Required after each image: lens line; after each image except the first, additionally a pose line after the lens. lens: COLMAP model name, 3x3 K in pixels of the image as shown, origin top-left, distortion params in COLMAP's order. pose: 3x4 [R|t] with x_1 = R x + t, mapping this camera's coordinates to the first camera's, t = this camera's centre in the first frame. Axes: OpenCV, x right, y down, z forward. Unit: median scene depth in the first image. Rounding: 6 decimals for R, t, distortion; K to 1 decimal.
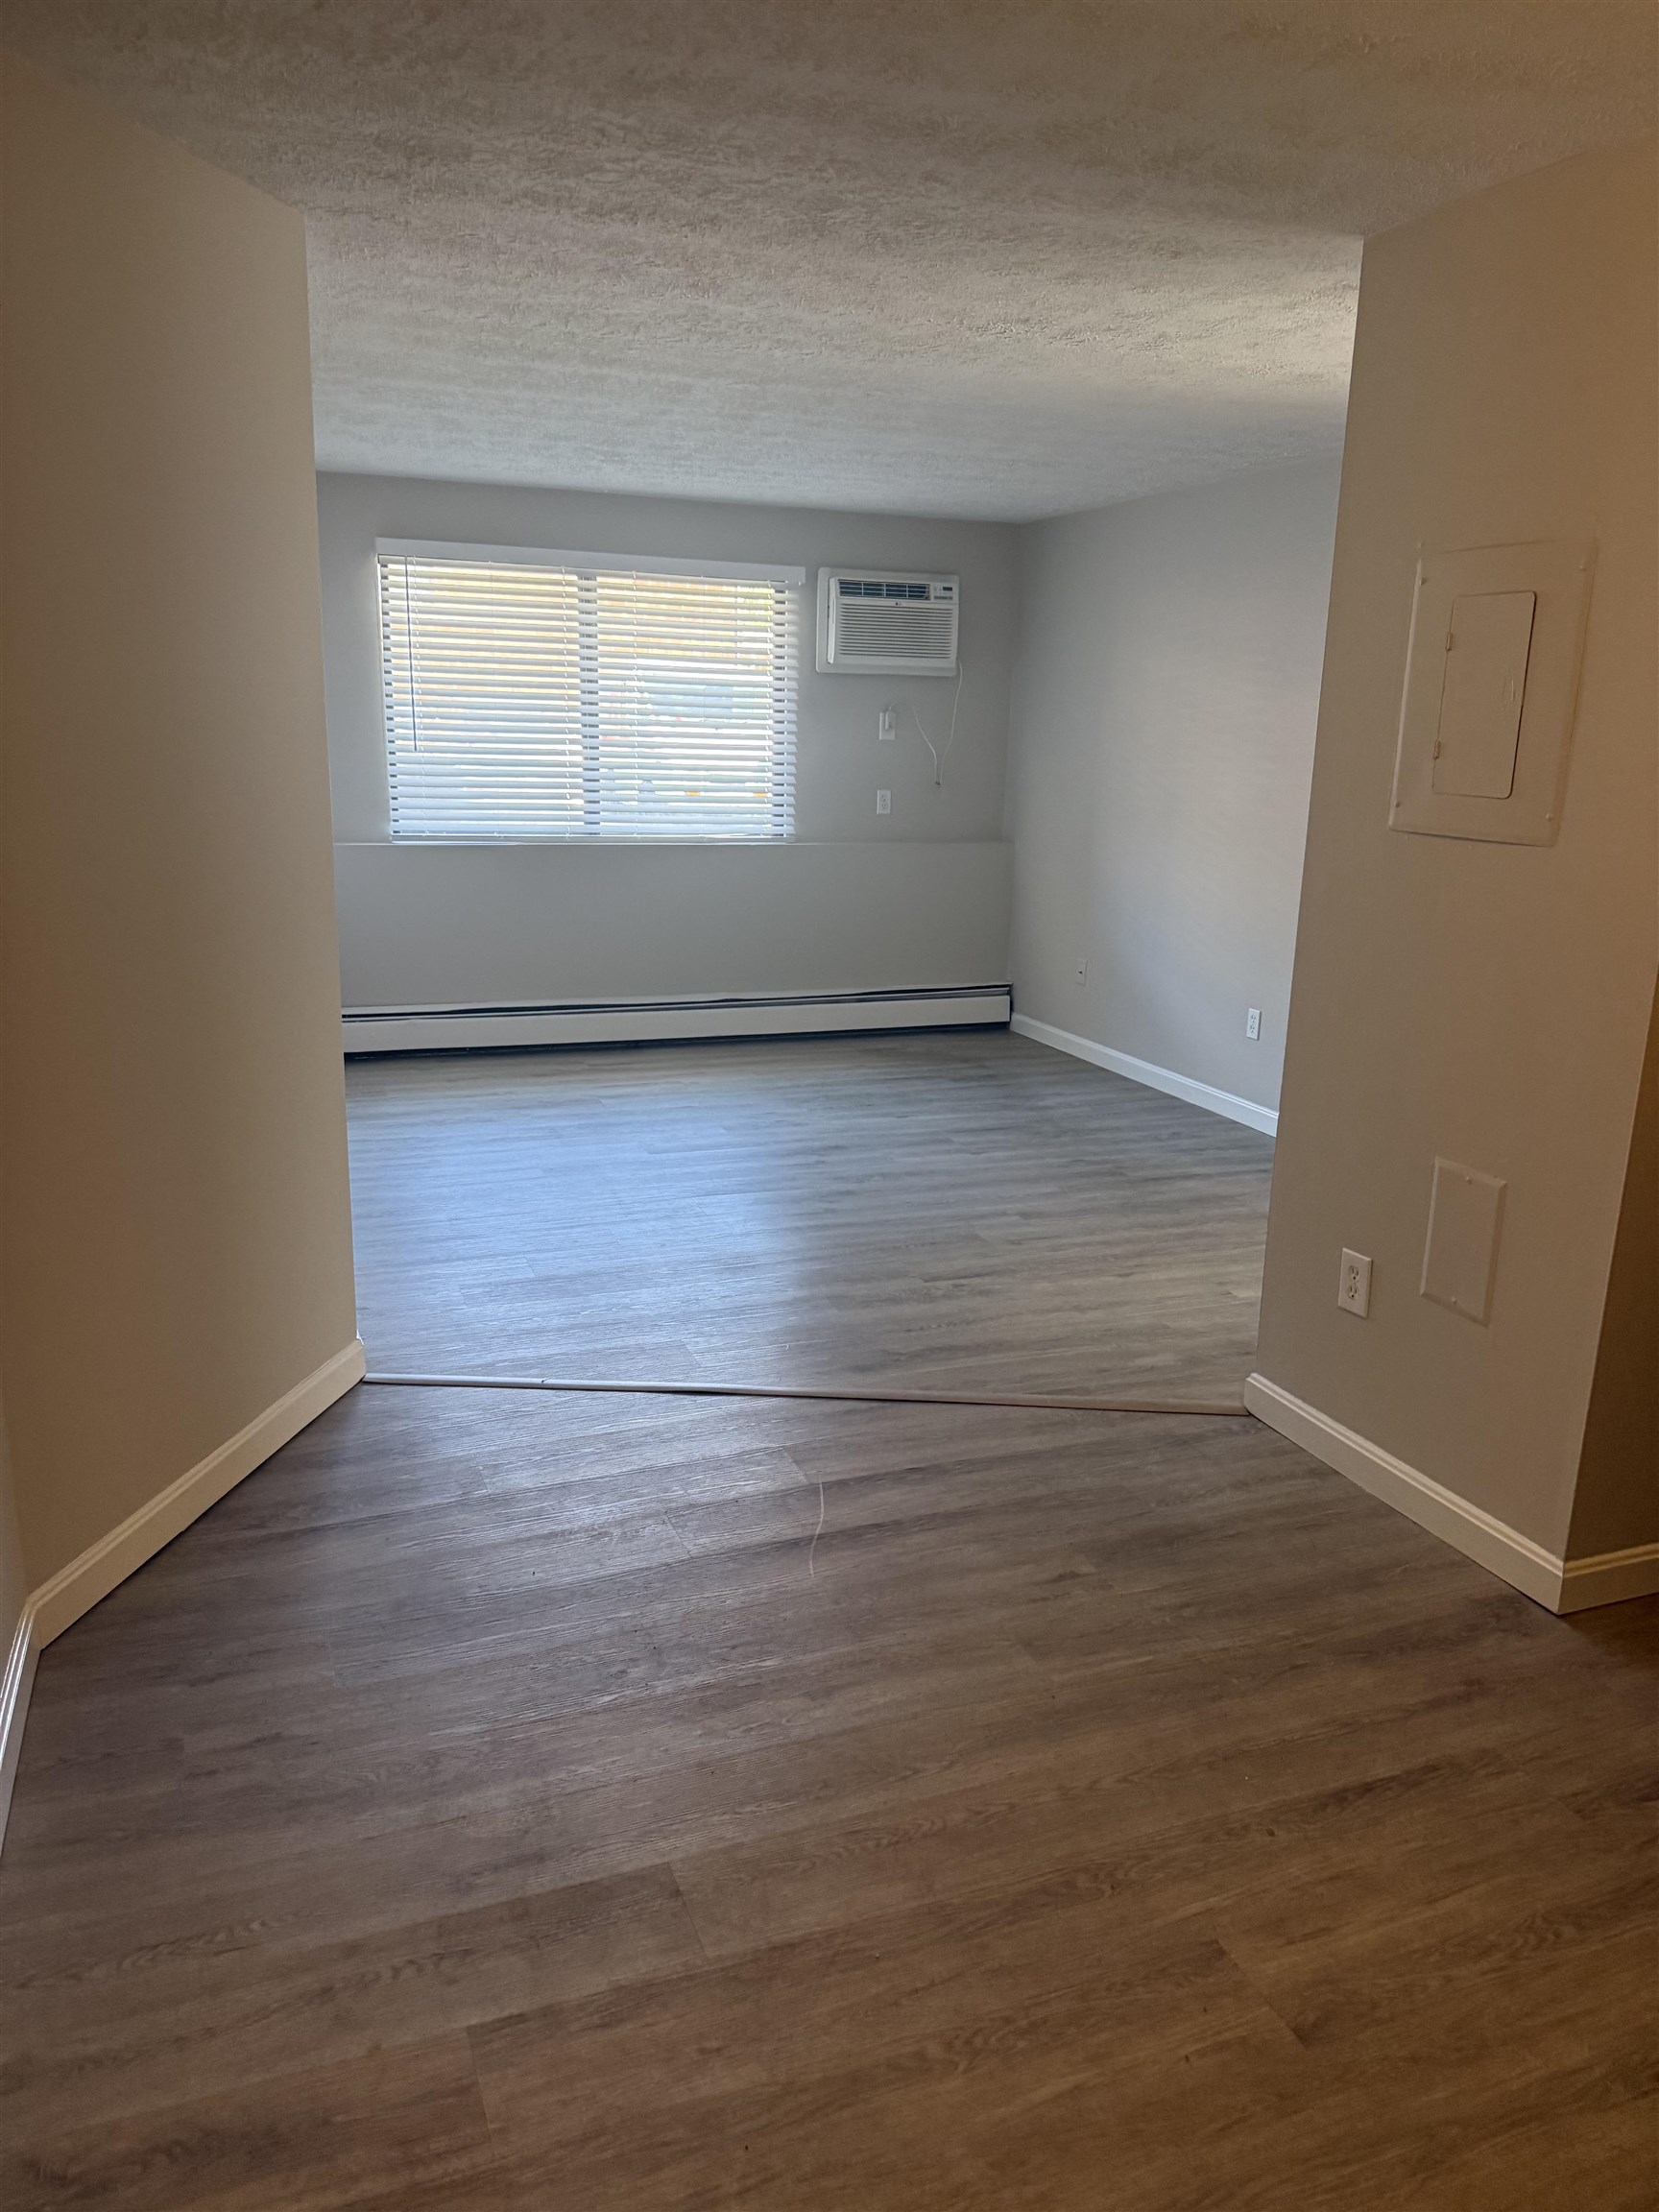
lens RADIAL K [[1563.1, 0, 829.5], [0, 1563.1, 1106.0], [0, 0, 1]] dist [0.003299, 0.002113]
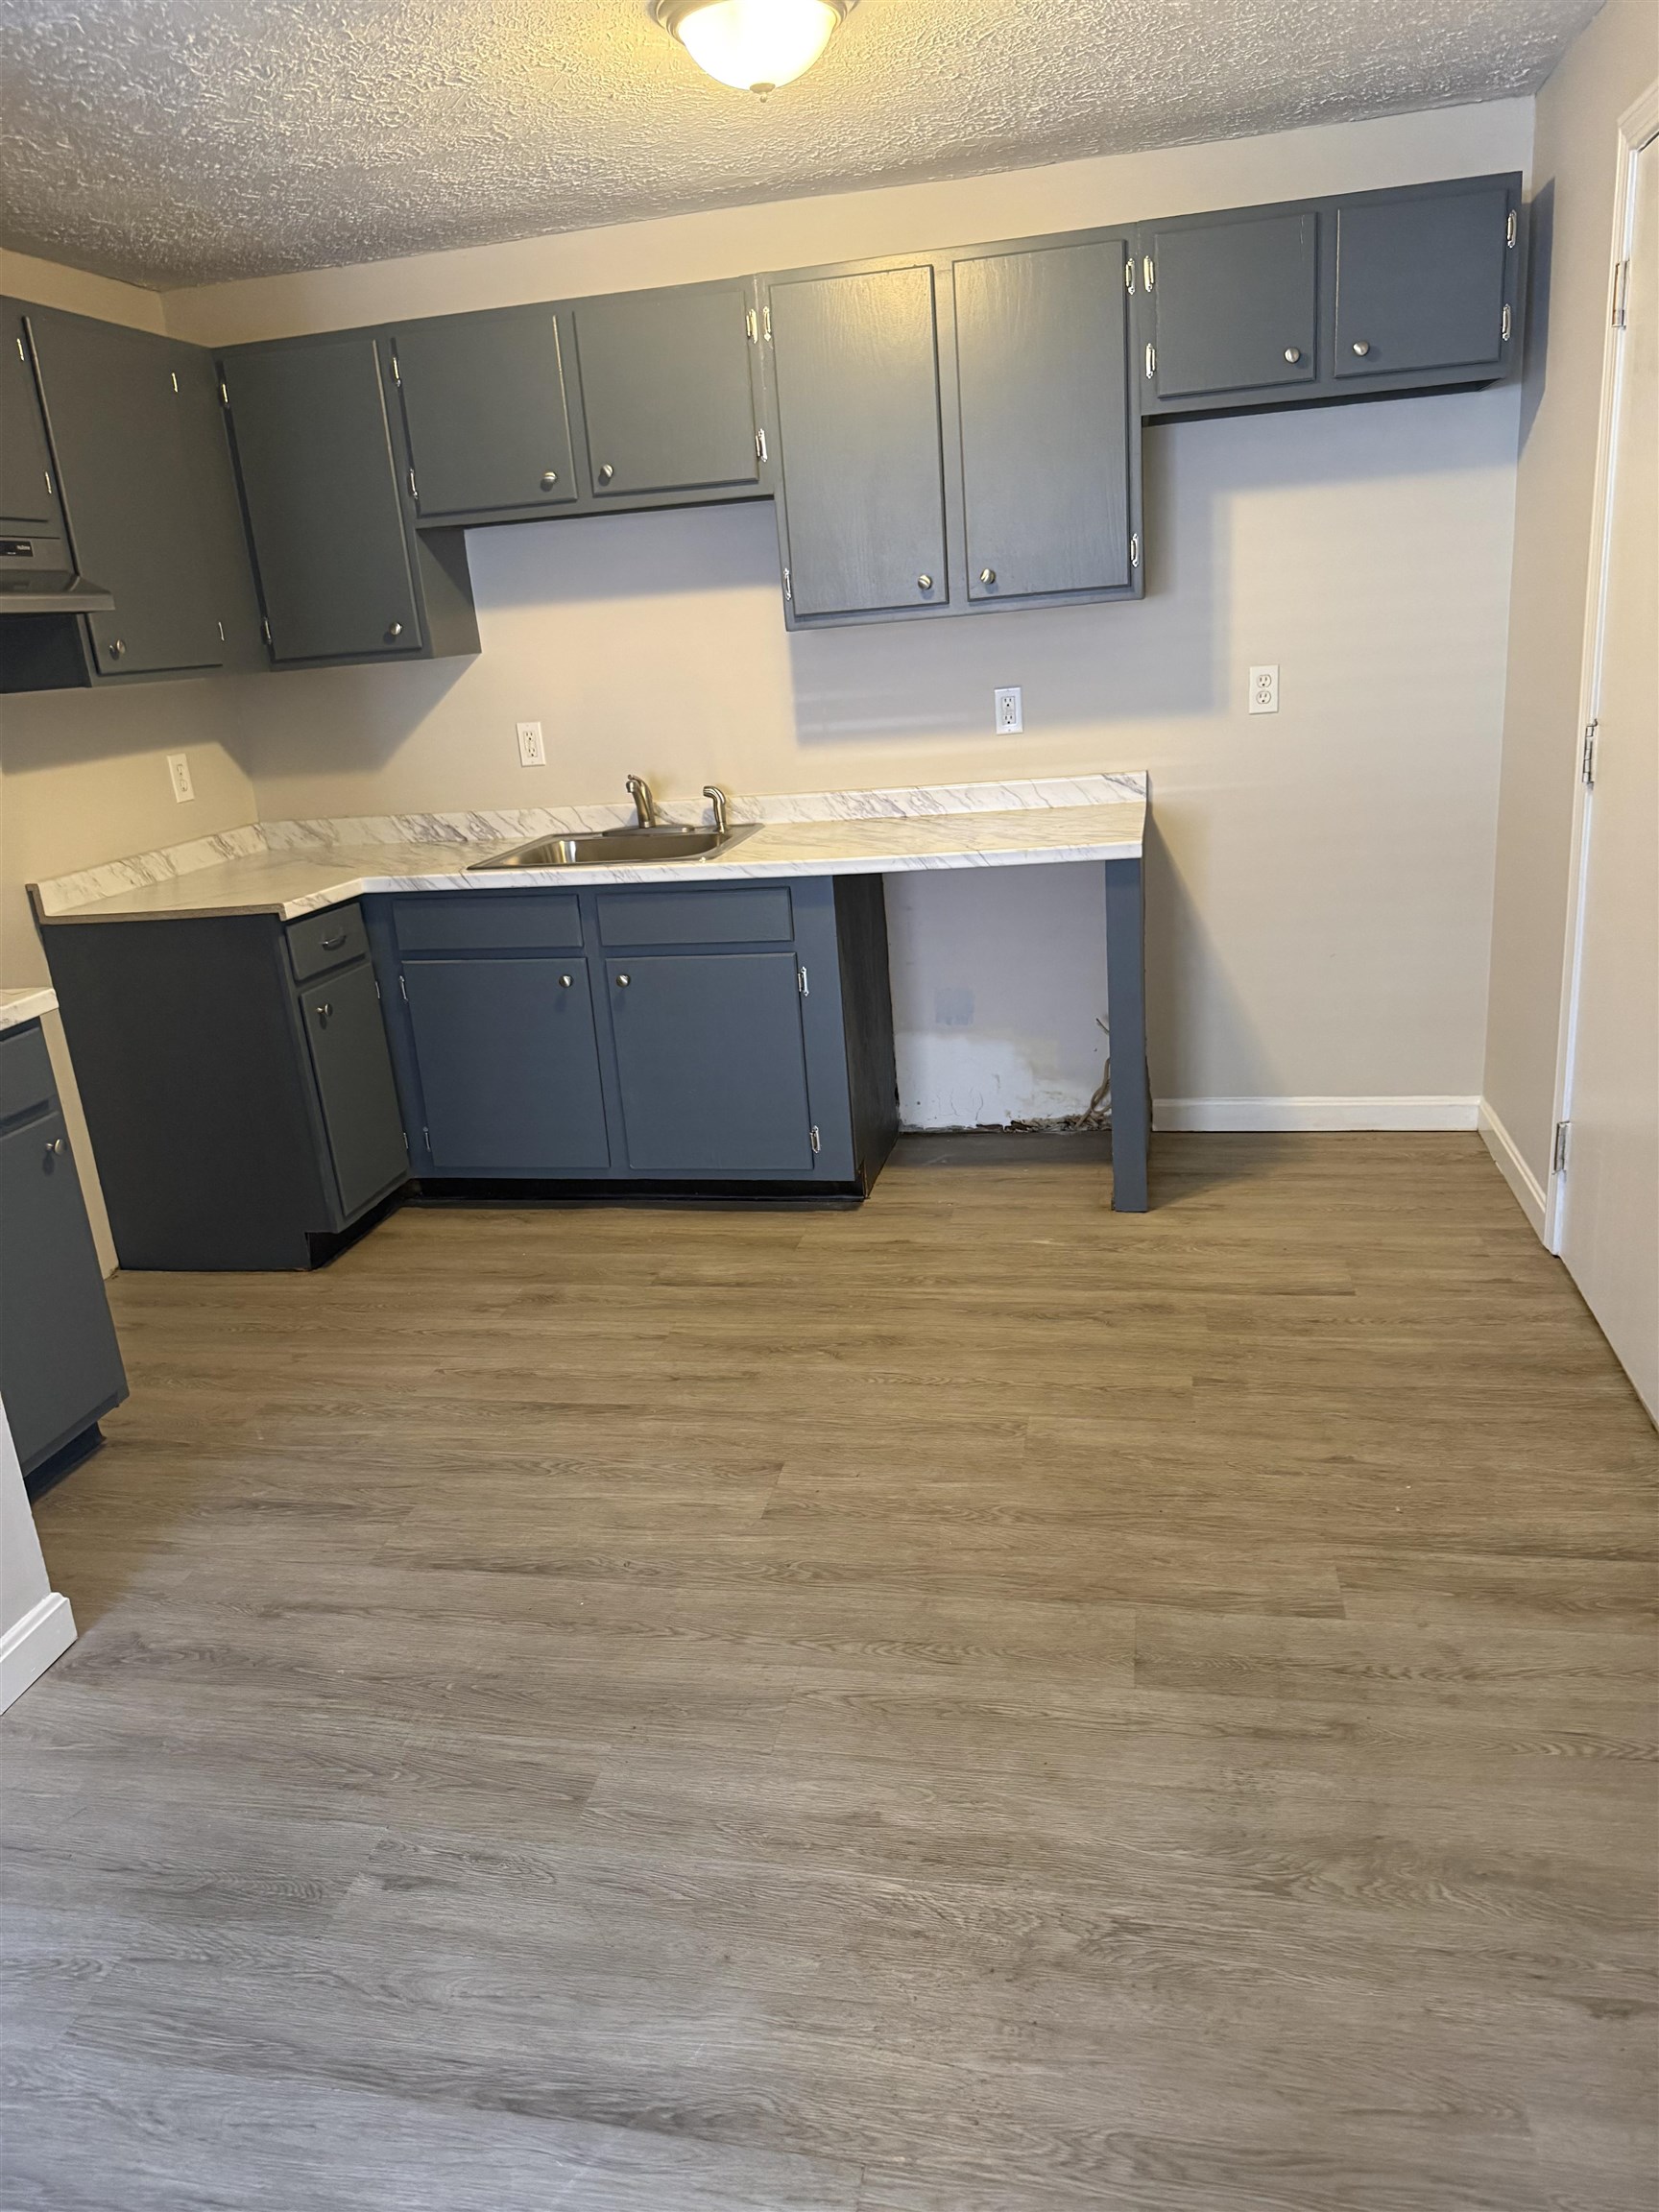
lens RADIAL K [[1563.1, 0, 829.5], [0, 1563.1, 1106.0], [0, 0, 1]] dist [0.003299, 0.002113]
pose [[-0.838936, -0.126613, 0.529297, -0.409534], [0.190768, 0.842439, 0.503888, -0.370704], [-0.509699, 0.523703, -0.682599, 1.530172]]
